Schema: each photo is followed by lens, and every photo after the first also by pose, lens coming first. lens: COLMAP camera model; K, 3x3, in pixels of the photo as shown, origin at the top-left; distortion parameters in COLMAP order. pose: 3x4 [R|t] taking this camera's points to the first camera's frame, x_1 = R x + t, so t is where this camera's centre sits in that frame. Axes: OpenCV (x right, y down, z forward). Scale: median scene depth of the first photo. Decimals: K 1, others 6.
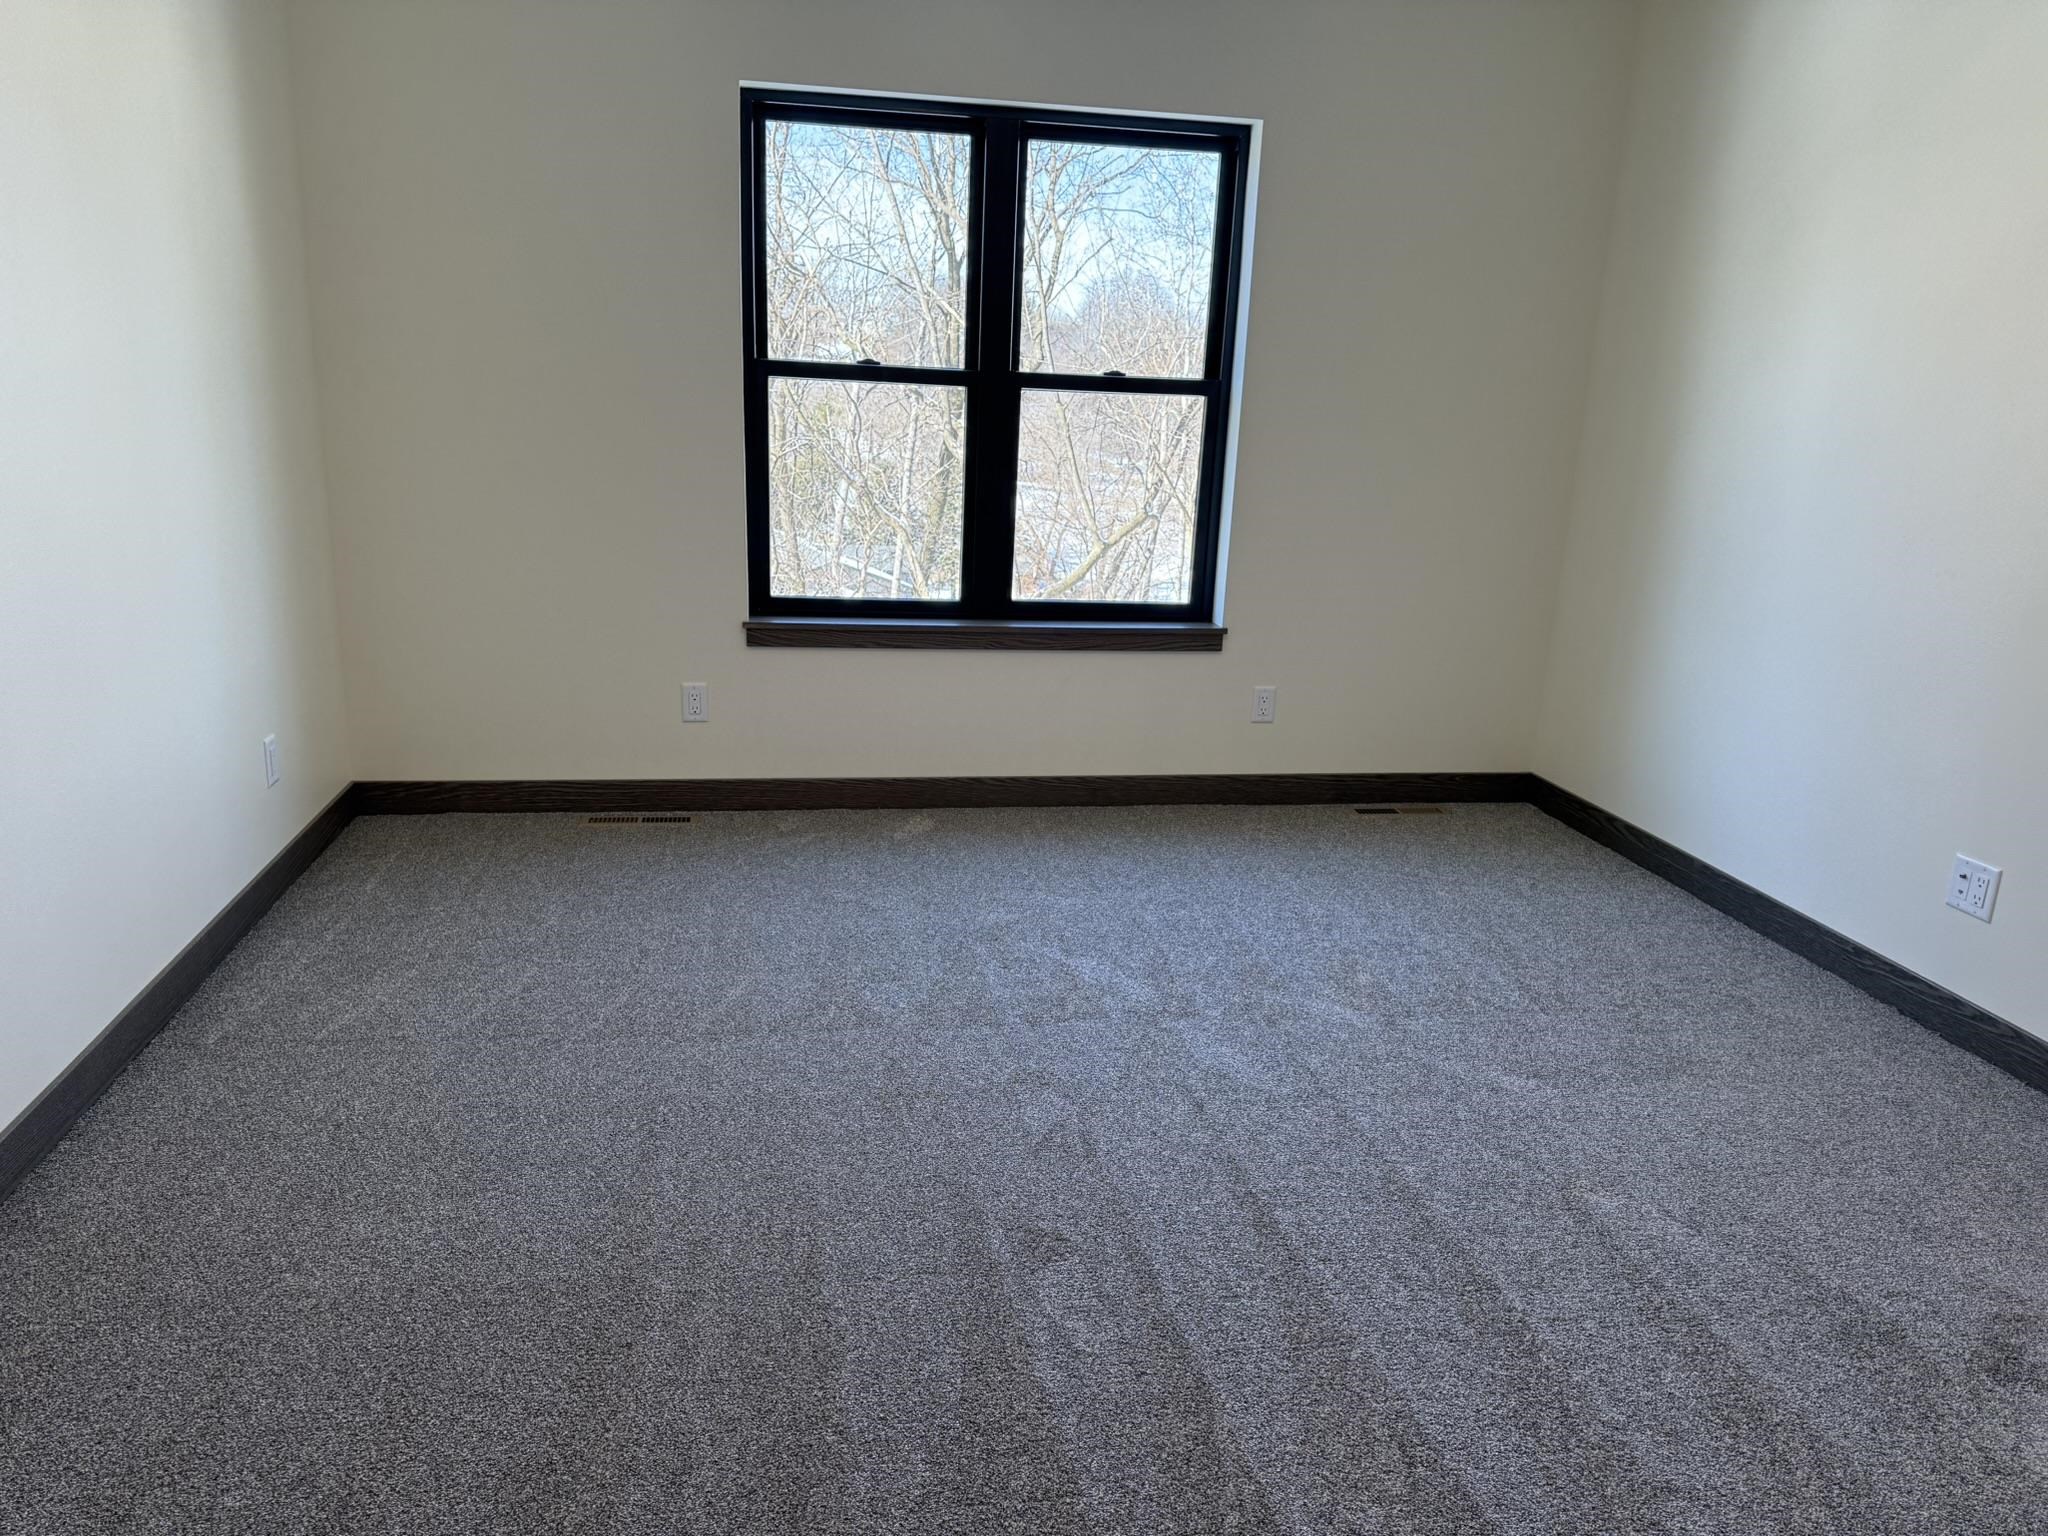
lens RADIAL K [[1432.4, 0, 998.8], [0, 1432.4, 775.6], [0, 0, 1]] dist [0.151139, -0.244574]
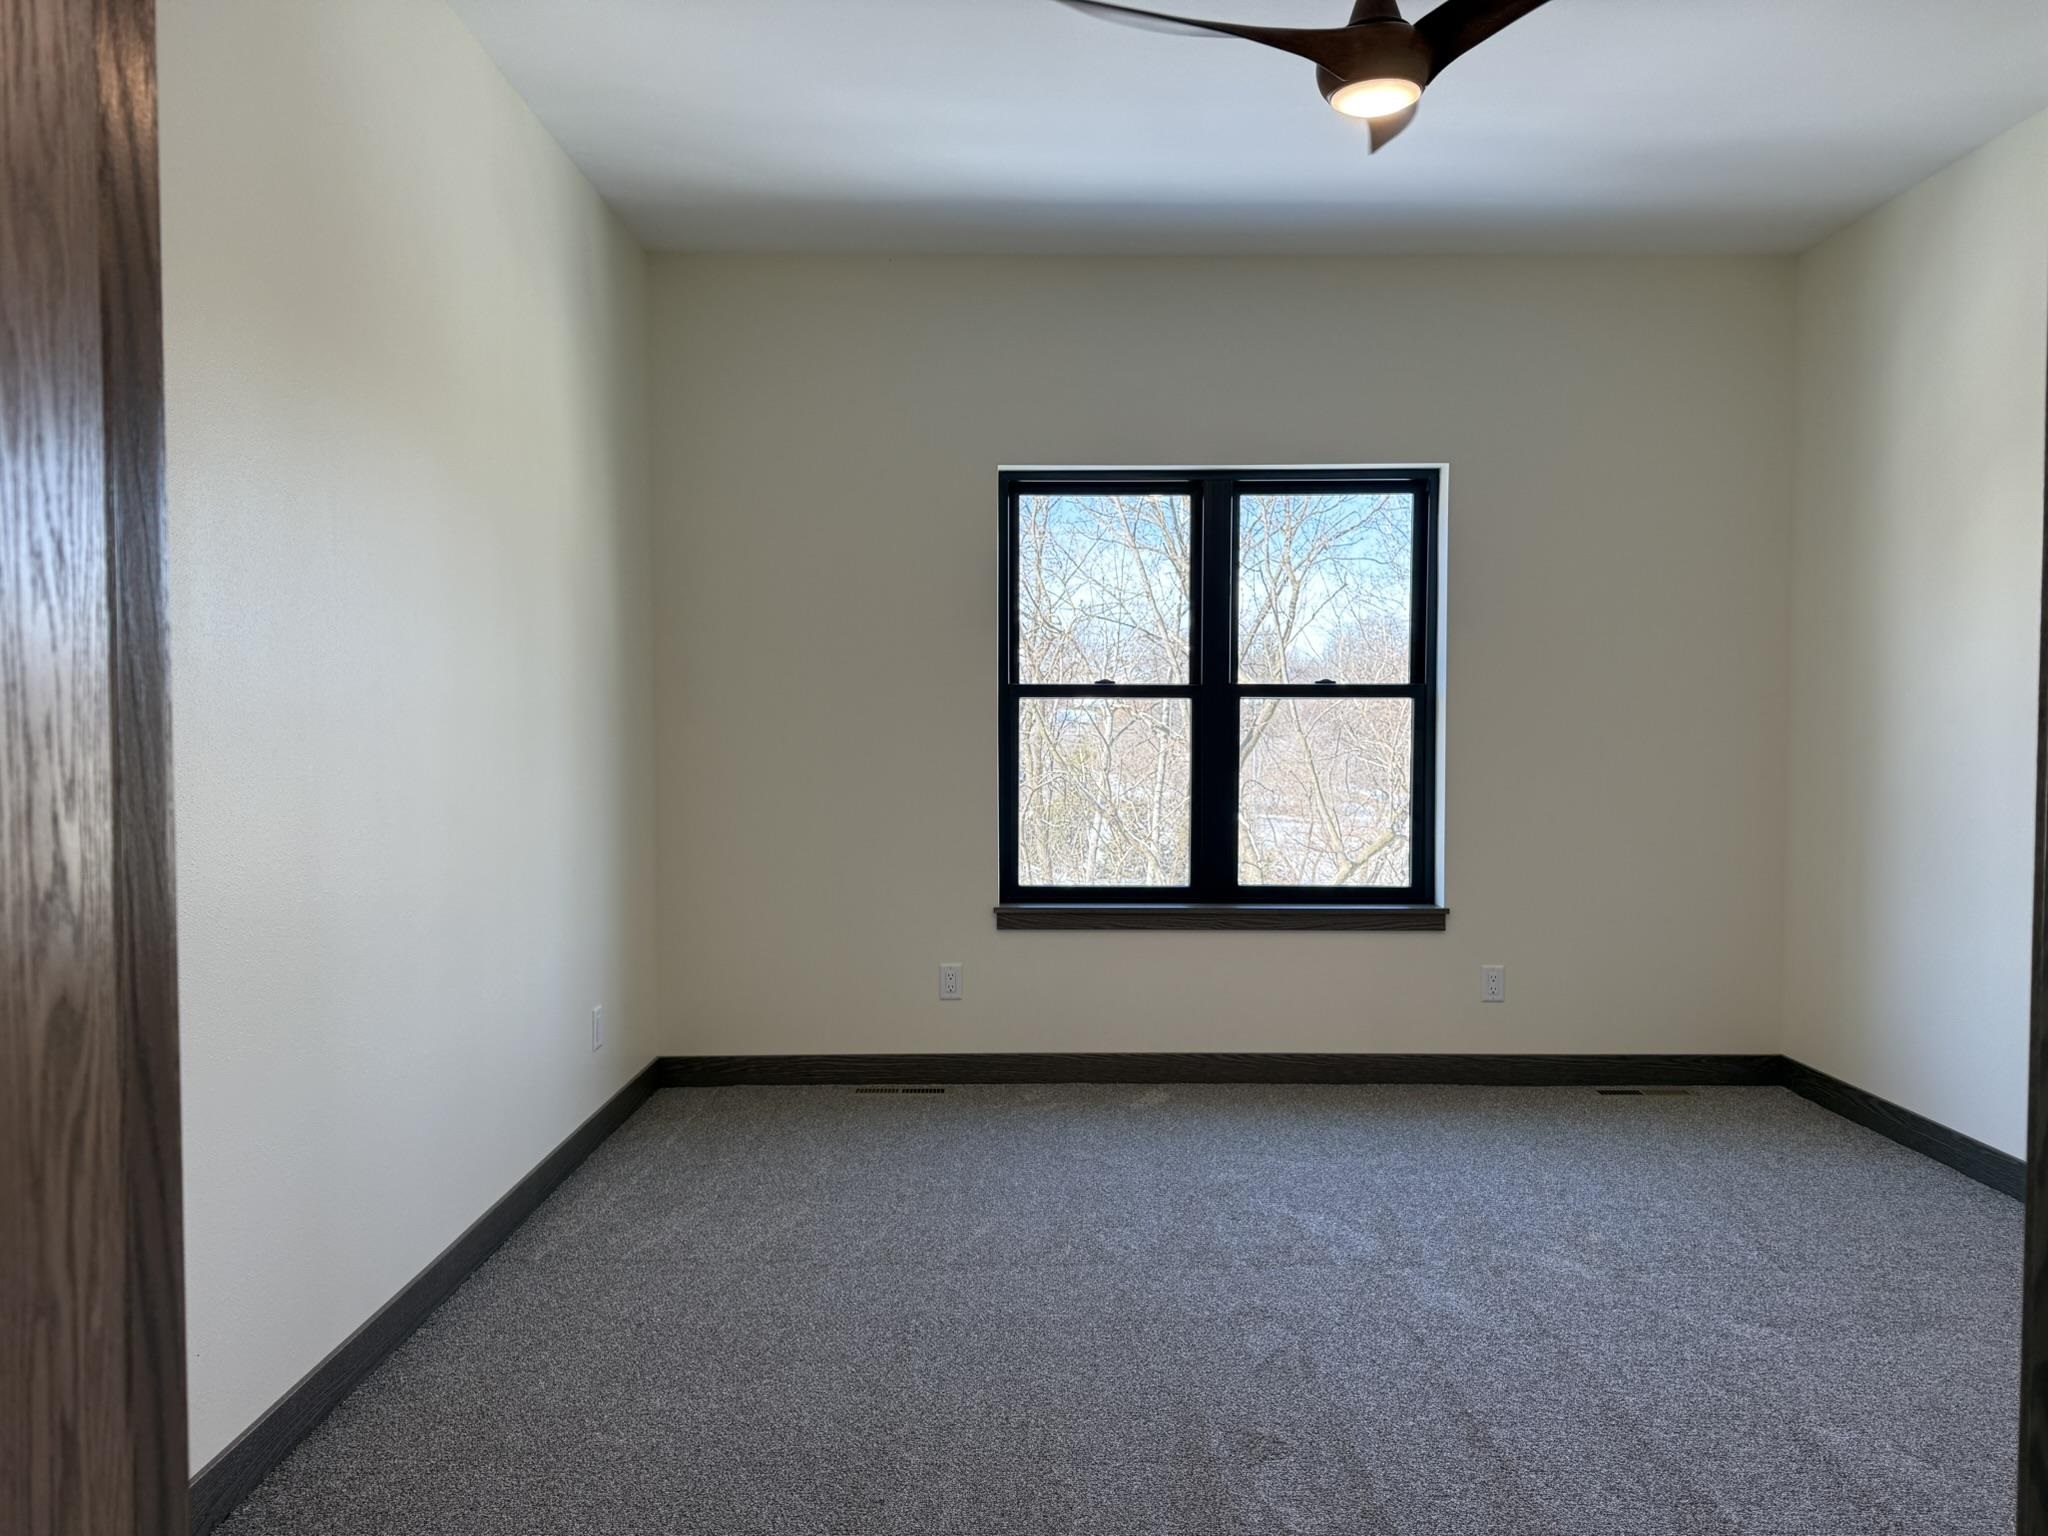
lens RADIAL K [[1429.3, 0, 1021.8], [0, 1429.3, 789.2], [0, 0, 1]] dist [0.105172, -0.089166]
pose [[0.987056, -0.029957, -0.157554, 0.027843], [-0.005468, 0.975542, -0.219745, 0.061580], [0.160284, 0.217762, 0.962751, -0.108713]]
